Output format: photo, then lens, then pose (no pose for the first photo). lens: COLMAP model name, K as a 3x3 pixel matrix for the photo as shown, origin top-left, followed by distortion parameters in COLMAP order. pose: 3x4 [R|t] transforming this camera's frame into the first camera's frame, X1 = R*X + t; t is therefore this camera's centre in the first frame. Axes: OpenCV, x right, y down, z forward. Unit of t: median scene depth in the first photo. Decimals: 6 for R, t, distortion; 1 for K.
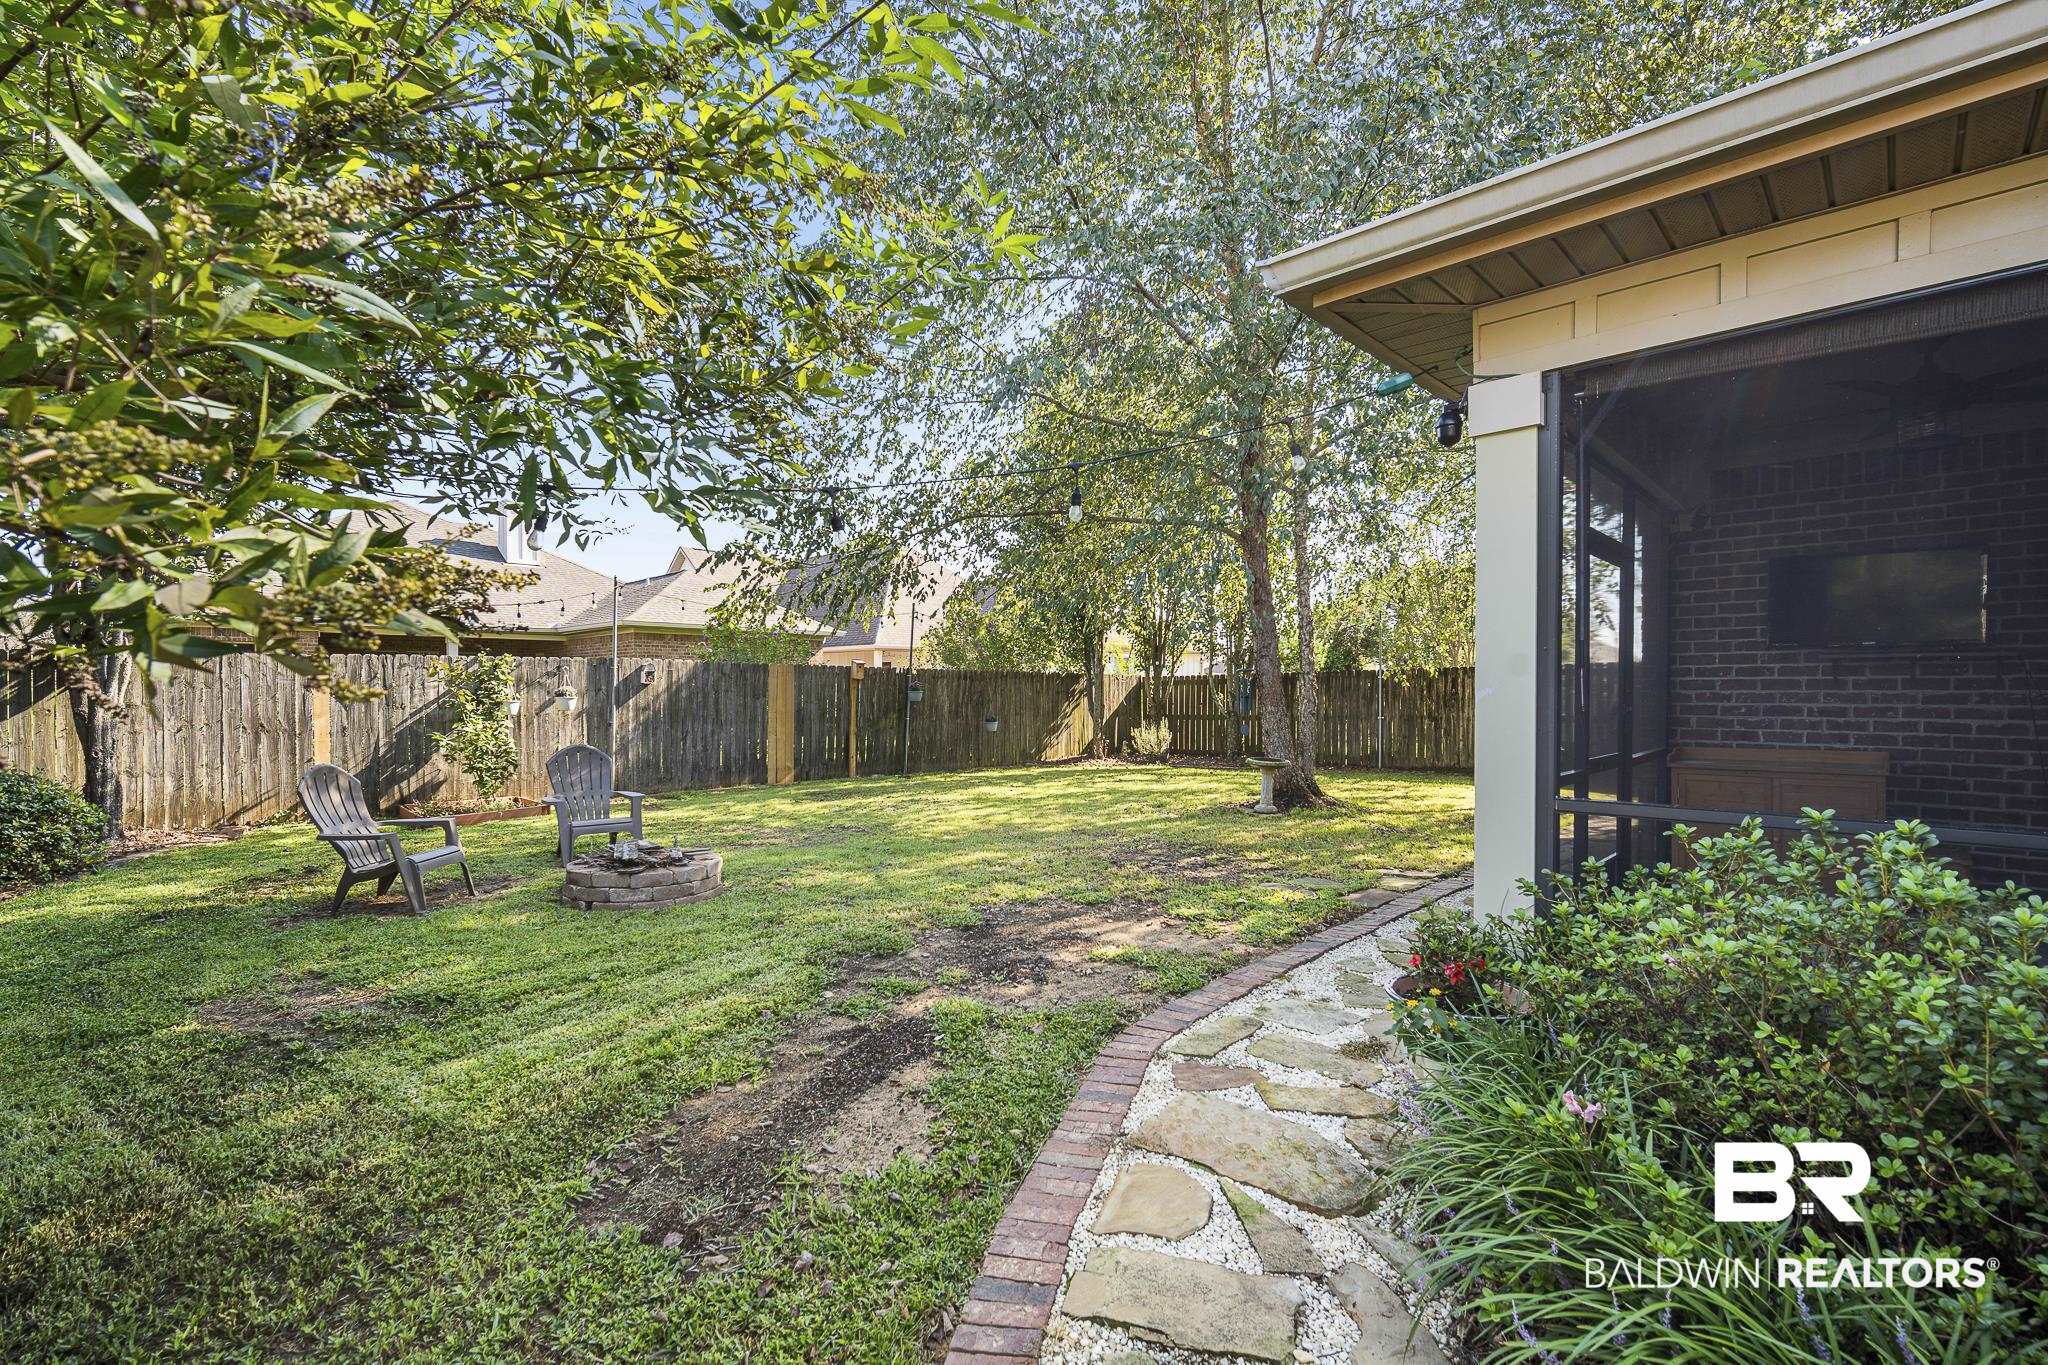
lens RADIAL K [[815.4, 0, 1027.9], [0, 815.4, 669.2], [0, 0, 1]] dist [-0.001204, -0.000185]
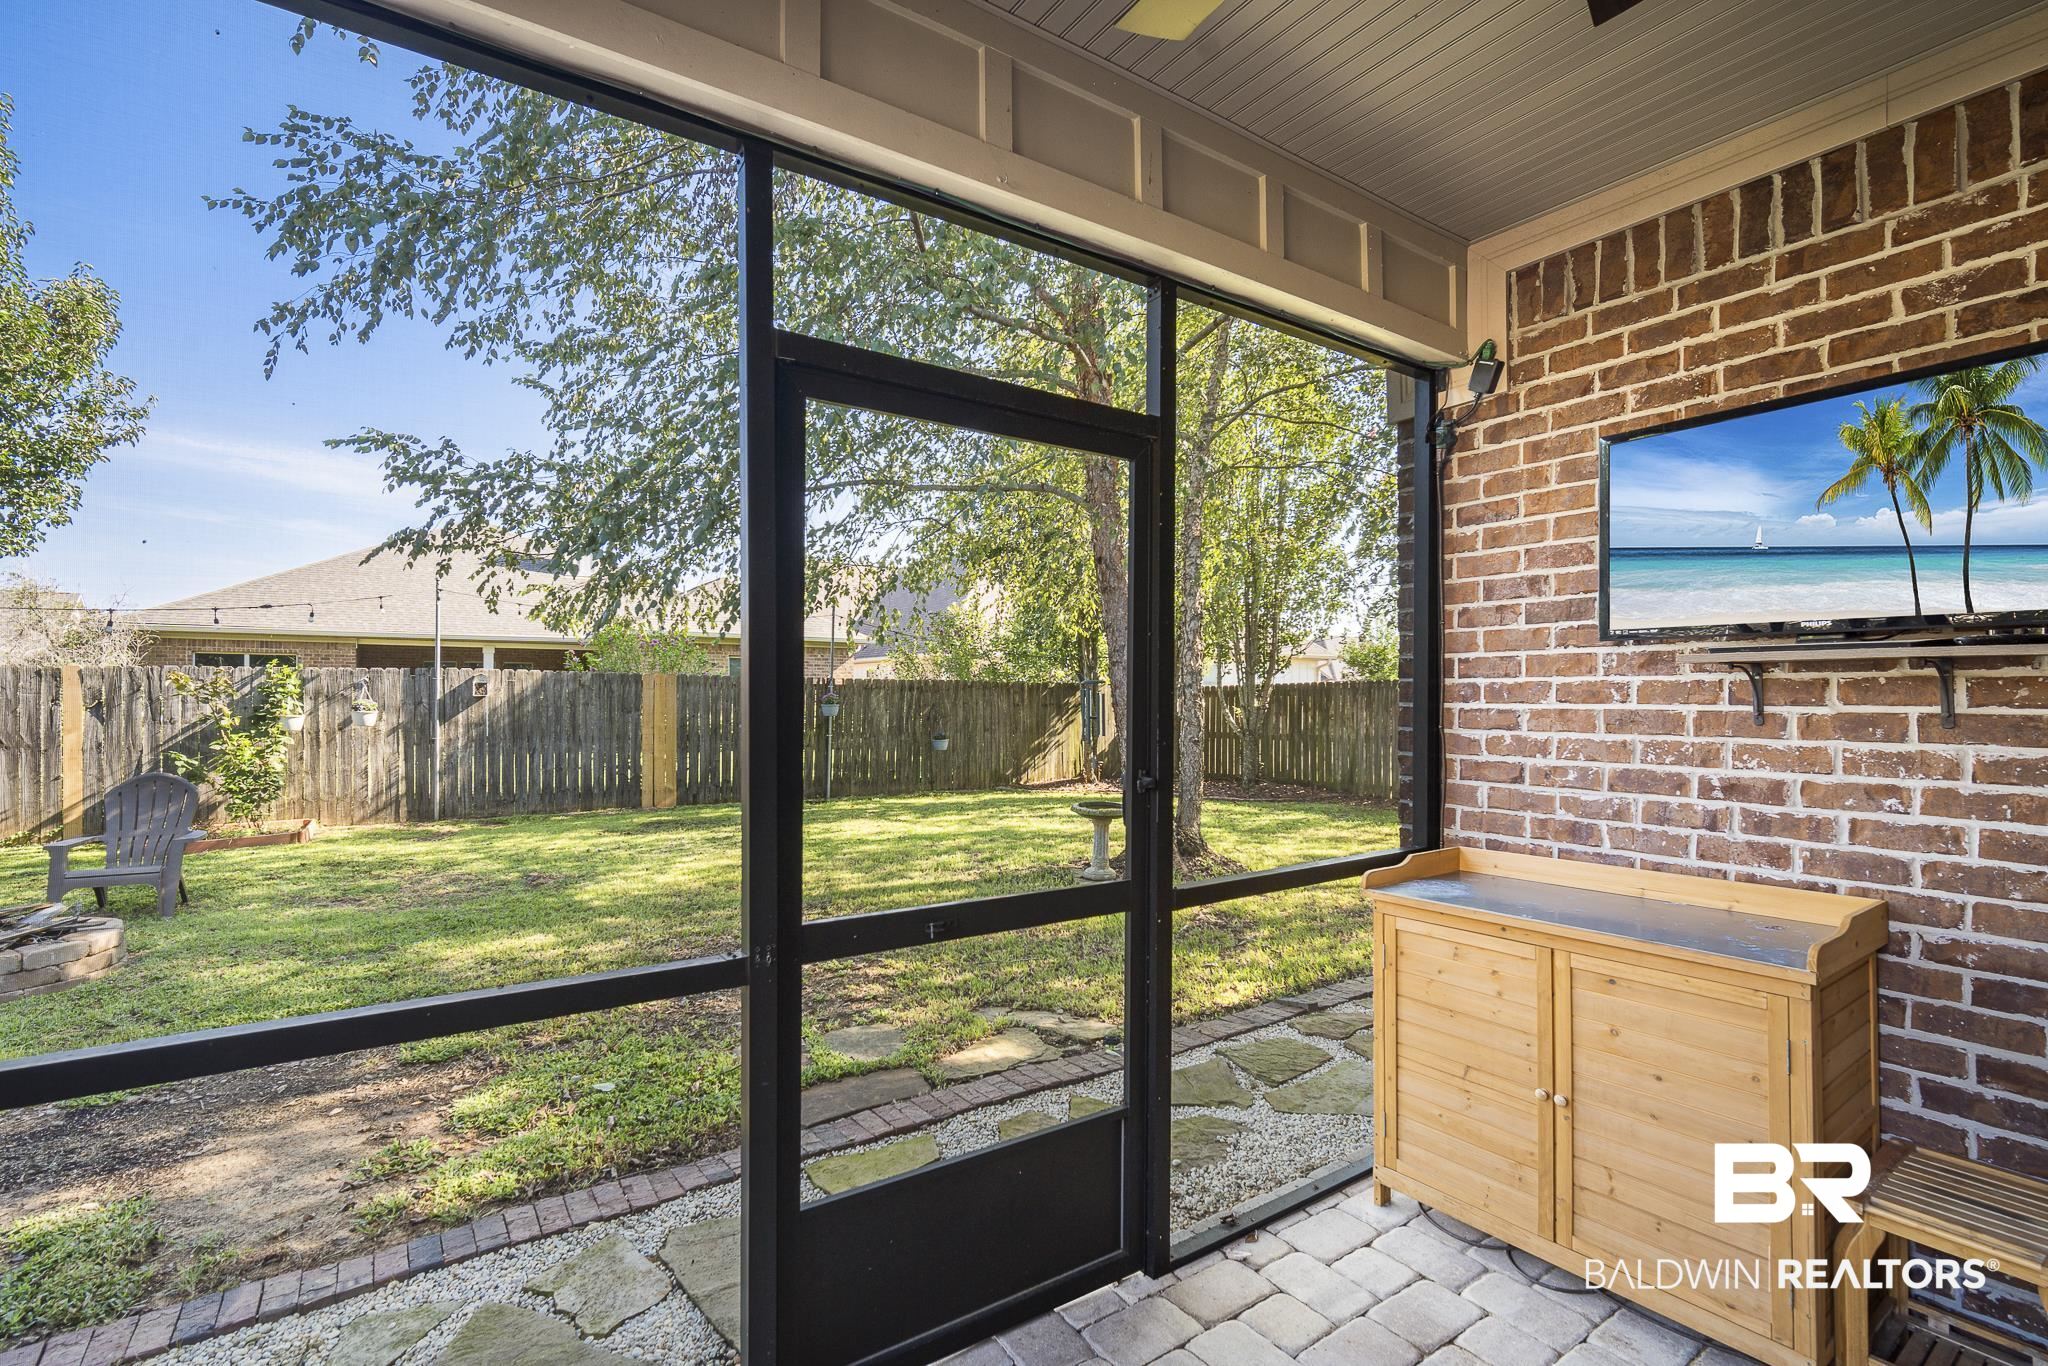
lens RADIAL K [[815.4, 0, 1027.9], [0, 815.4, 669.7], [0, 0, 1]] dist [-0.001204, -0.000185]
pose [[0.980309, -0.003069, -0.197443, 0.351413], [0.001234, 0.999955, -0.009417, -0.003127], [0.197463, 0.008988, 0.980269, 0.256070]]
